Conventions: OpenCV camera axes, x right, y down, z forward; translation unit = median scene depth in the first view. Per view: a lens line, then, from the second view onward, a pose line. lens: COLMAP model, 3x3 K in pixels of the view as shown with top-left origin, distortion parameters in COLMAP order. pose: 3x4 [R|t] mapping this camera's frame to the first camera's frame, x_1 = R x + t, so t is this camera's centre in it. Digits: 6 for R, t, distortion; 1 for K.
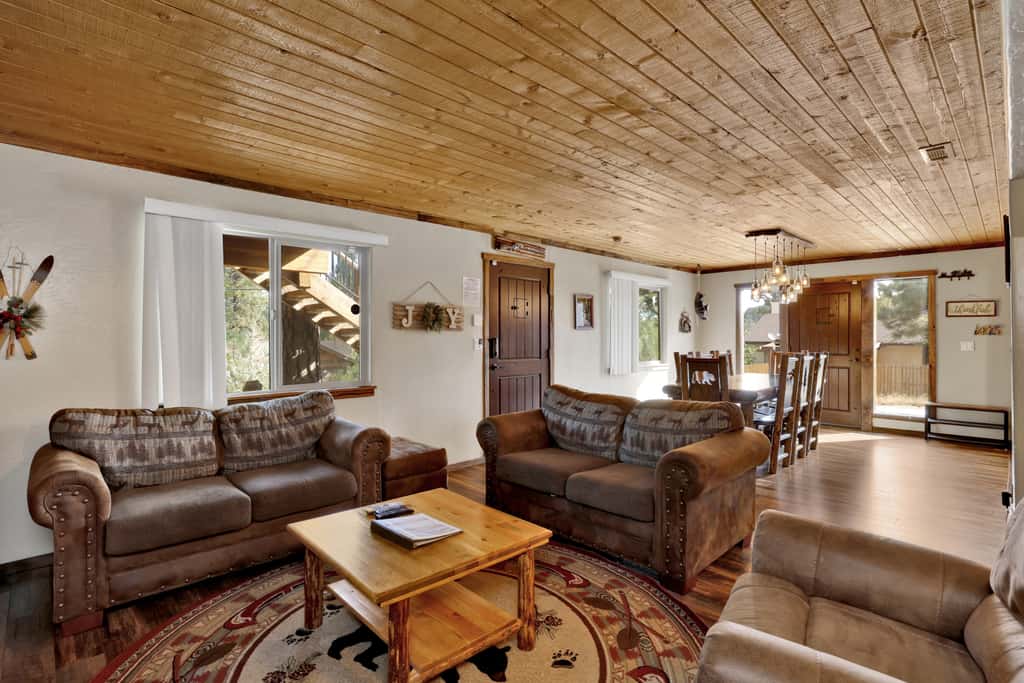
lens RADIAL K [[504.0, 0, 507.2], [0, 504.0, 335.5], [0, 0, 1]] dist [-0.050111, 0.024046]
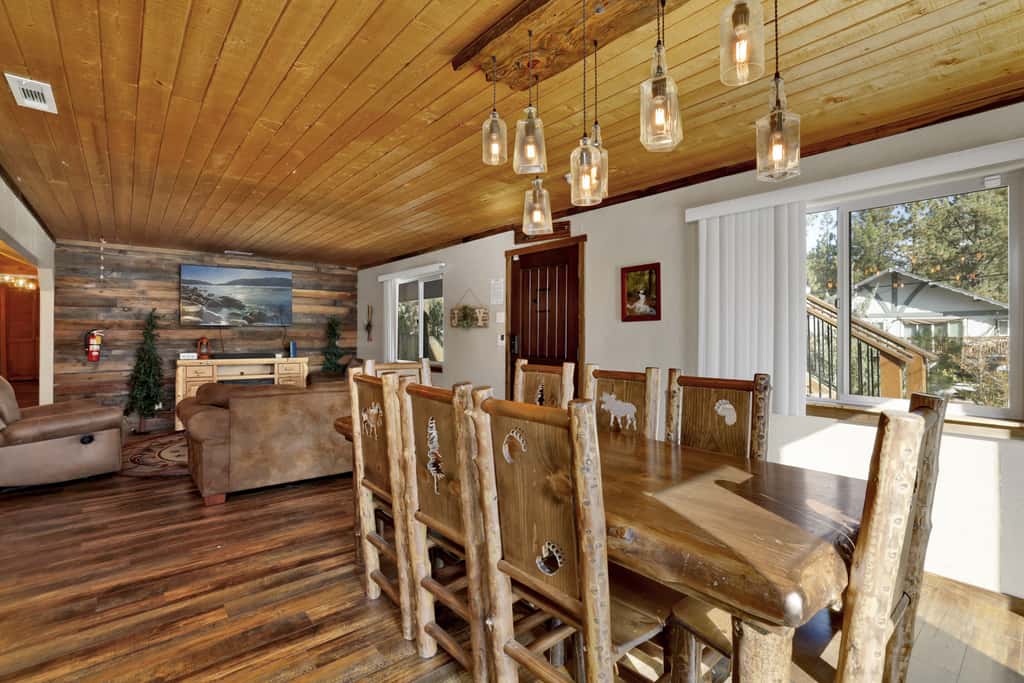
lens RADIAL K [[465.5, 0, 513.4], [0, 465.5, 337.1], [0, 0, 1]] dist [-0.023386, 0.000088]
pose [[-0.064450, 0.007611, -0.997892, 1.008168], [0.002681, 0.999969, 0.007453, 0.004612], [0.997917, -0.002195, -0.064468, 1.196406]]
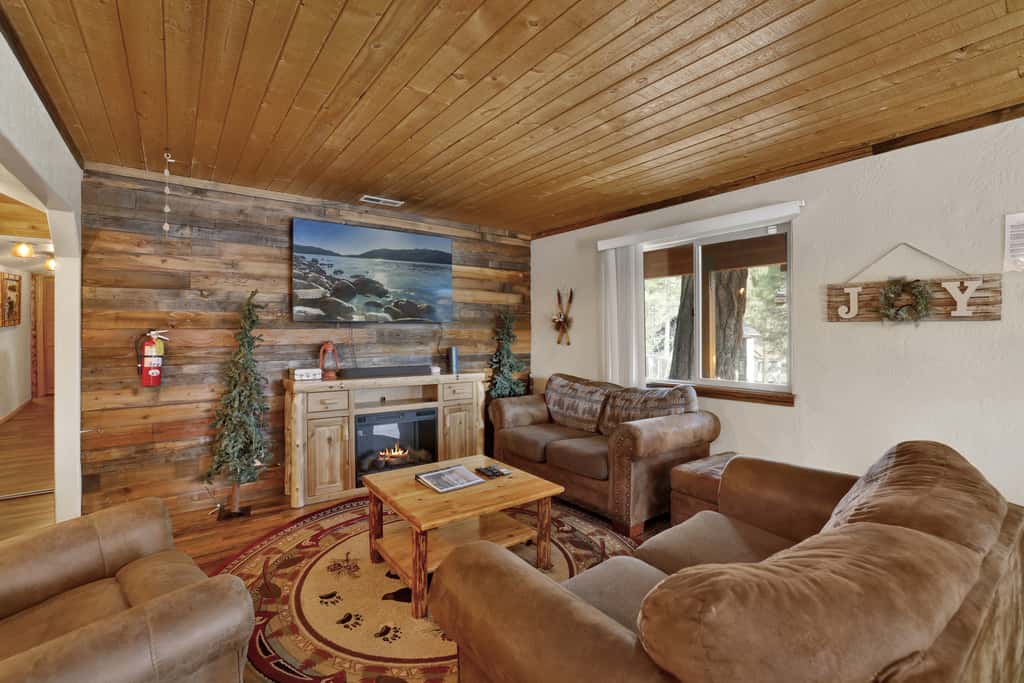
lens RADIAL K [[449.2, 0, 509.8], [0, 449.2, 336.1], [0, 0, 1]] dist [-0.022033, 0.000305]
pose [[-0.112235, 0.006715, -0.993659, 0.443152], [0.006661, 0.999960, 0.006005, 0.000763], [0.993659, -0.005945, -0.112275, 0.586859]]
